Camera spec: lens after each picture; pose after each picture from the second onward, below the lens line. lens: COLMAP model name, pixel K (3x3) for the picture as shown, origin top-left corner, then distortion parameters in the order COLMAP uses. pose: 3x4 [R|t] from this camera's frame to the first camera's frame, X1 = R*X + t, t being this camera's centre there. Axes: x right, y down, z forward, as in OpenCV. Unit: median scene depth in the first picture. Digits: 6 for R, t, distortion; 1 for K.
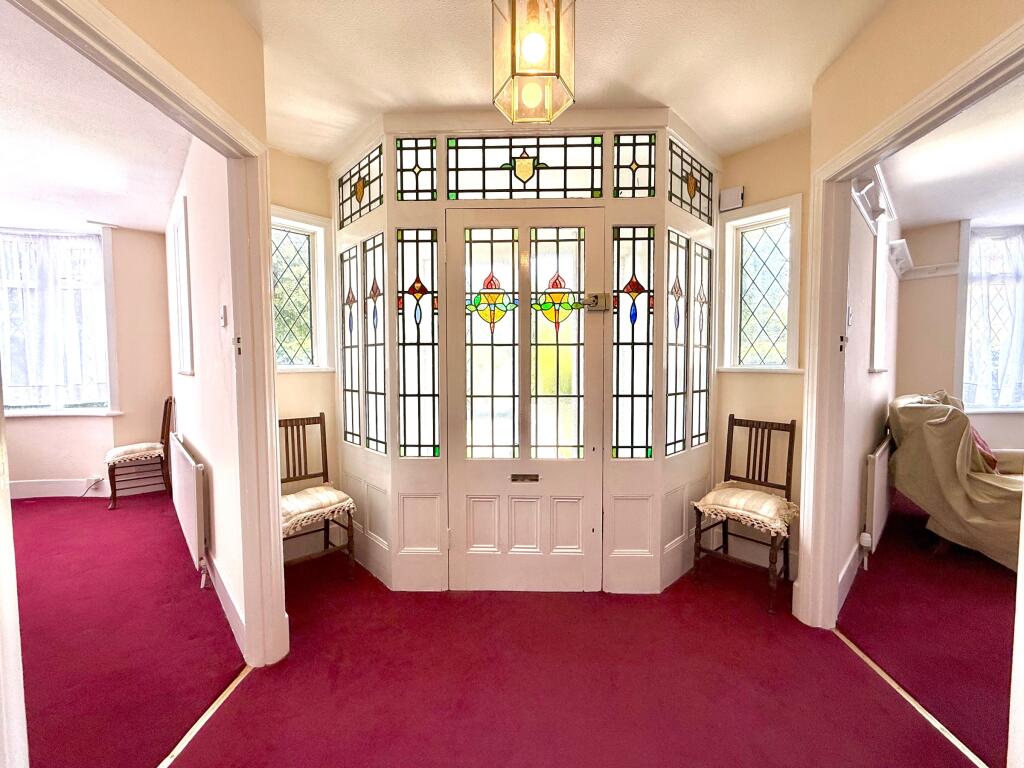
lens RADIAL K [[416.5, 0, 515.2], [0, 416.5, 385.3], [0, 0, 1]] dist [0.000185, 0.000639]
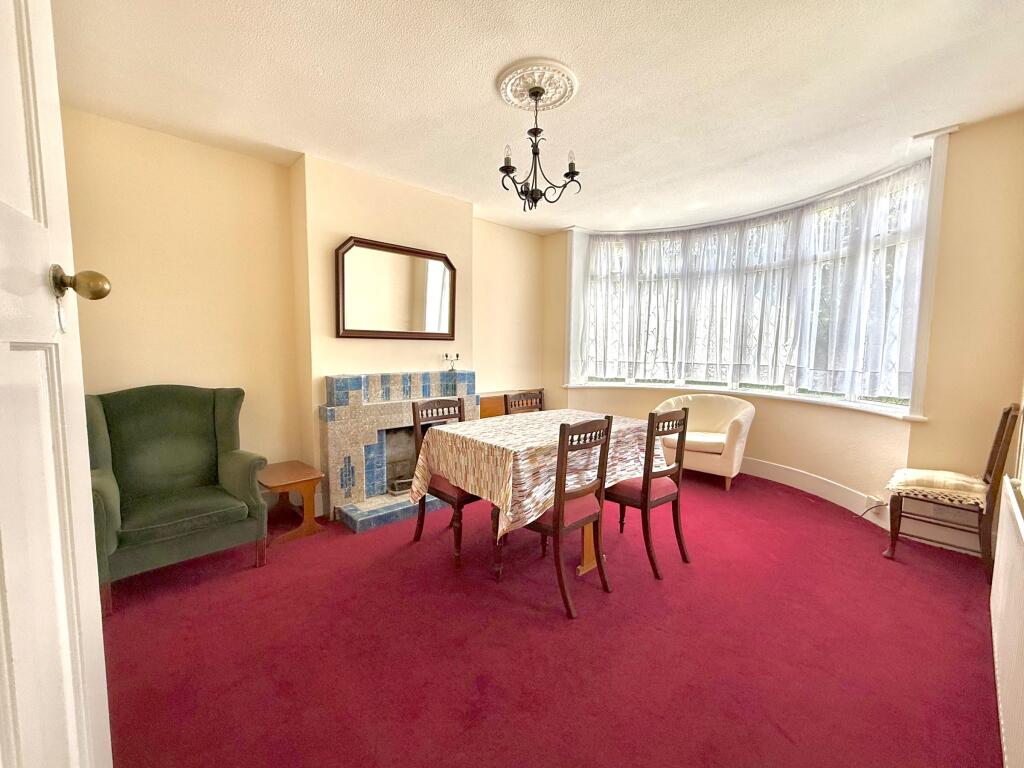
lens RADIAL K [[416.5, 0, 513.3], [0, 416.5, 383.5], [0, 0, 1]] dist [0.000185, 0.000639]
pose [[-0.011998, 0.089069, -0.995953, -0.311470], [-0.048744, 0.994789, 0.089552, -0.019167], [0.998739, 0.049621, -0.007594, 0.386623]]
